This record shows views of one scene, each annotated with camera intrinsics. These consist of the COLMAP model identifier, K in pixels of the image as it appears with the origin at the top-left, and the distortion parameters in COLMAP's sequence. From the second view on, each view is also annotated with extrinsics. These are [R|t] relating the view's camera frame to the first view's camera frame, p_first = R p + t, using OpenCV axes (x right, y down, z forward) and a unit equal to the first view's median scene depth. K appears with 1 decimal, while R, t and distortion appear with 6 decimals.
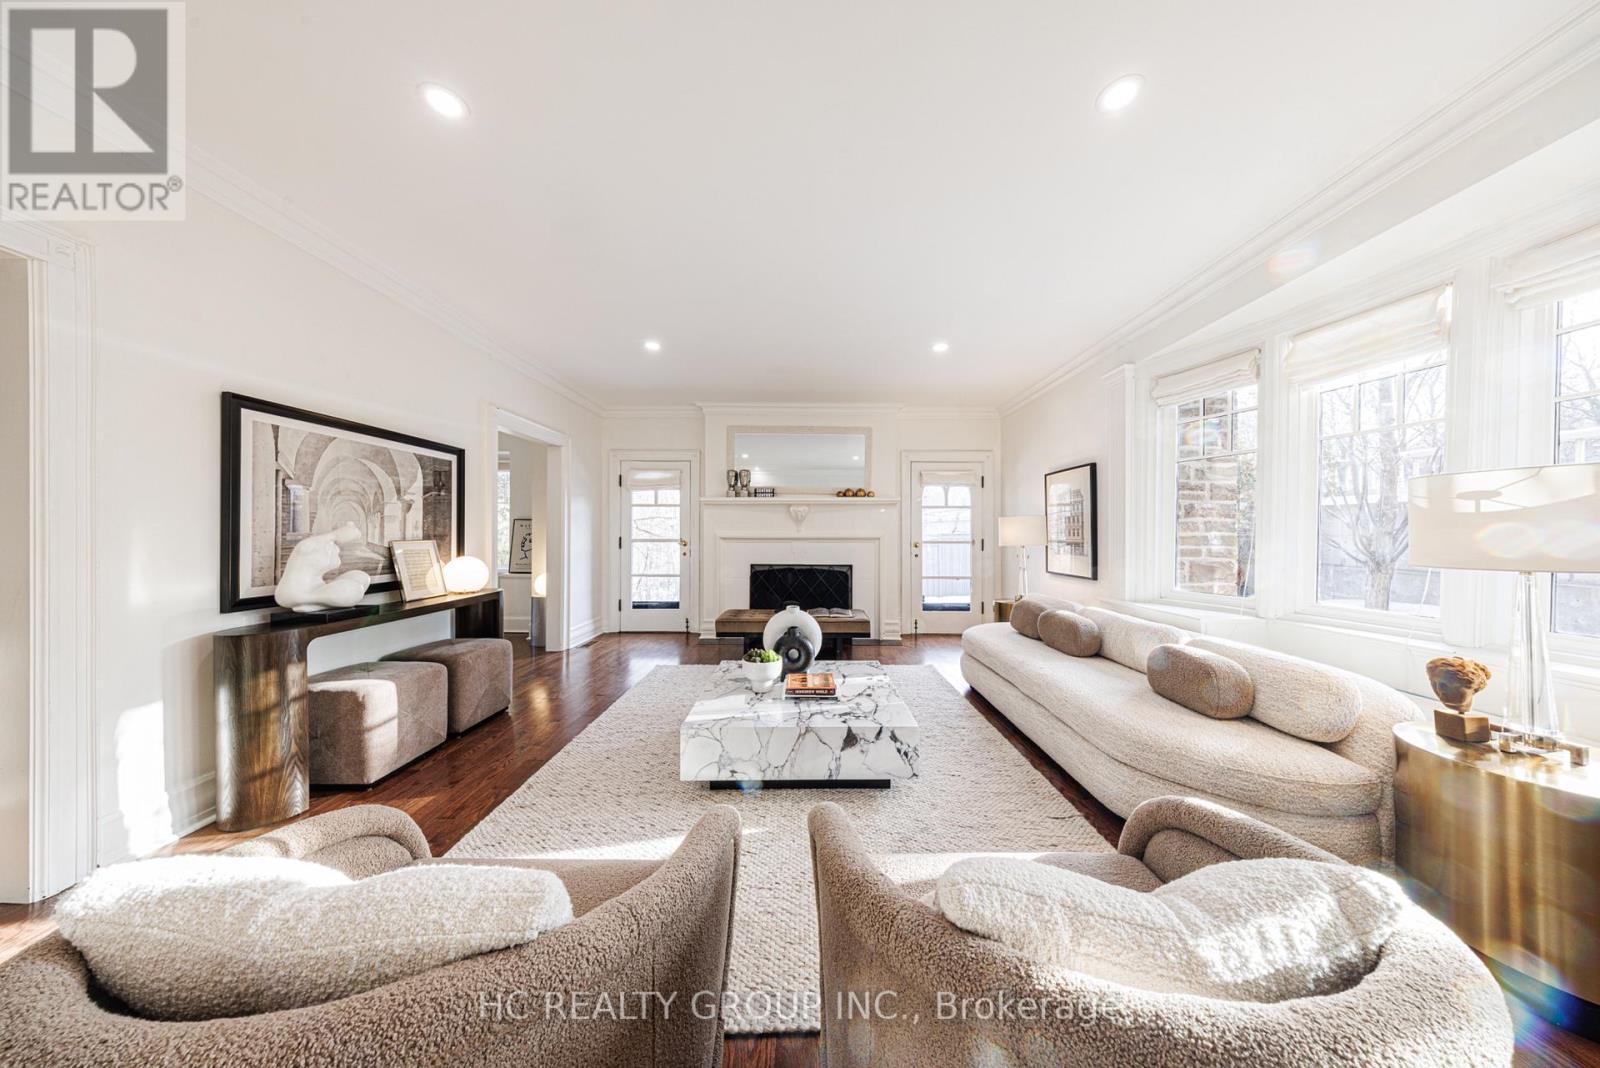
lens RADIAL K [[437.4, 0, 808.0], [0, 437.4, 534.5], [0, 0, 1]] dist [-0.008228, -0.000092]
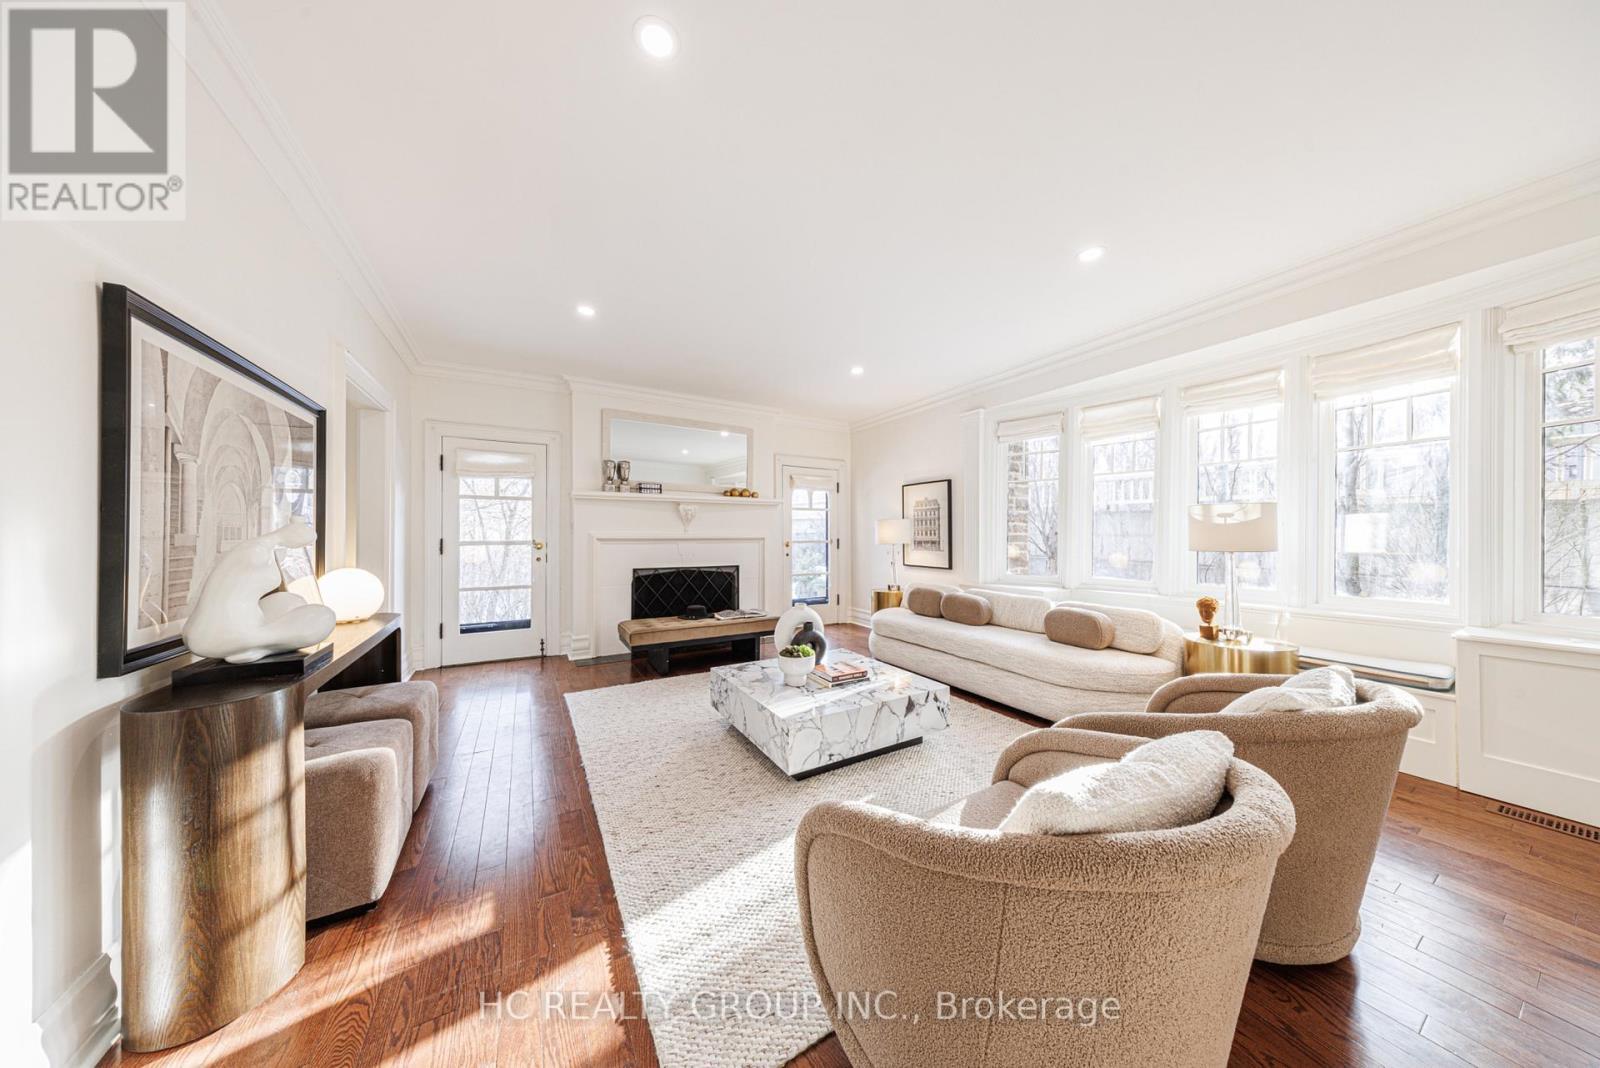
lens RADIAL K [[470.1, 0, 793.6], [0, 470.1, 534.8], [0, 0, 1]] dist [-0.003588, -0.000374]
pose [[0.872140, -0.001657, 0.489254, -0.423275], [0.001347, 0.999999, 0.000985, -0.001314], [-0.489255, -0.000201, 0.872141, 0.016838]]
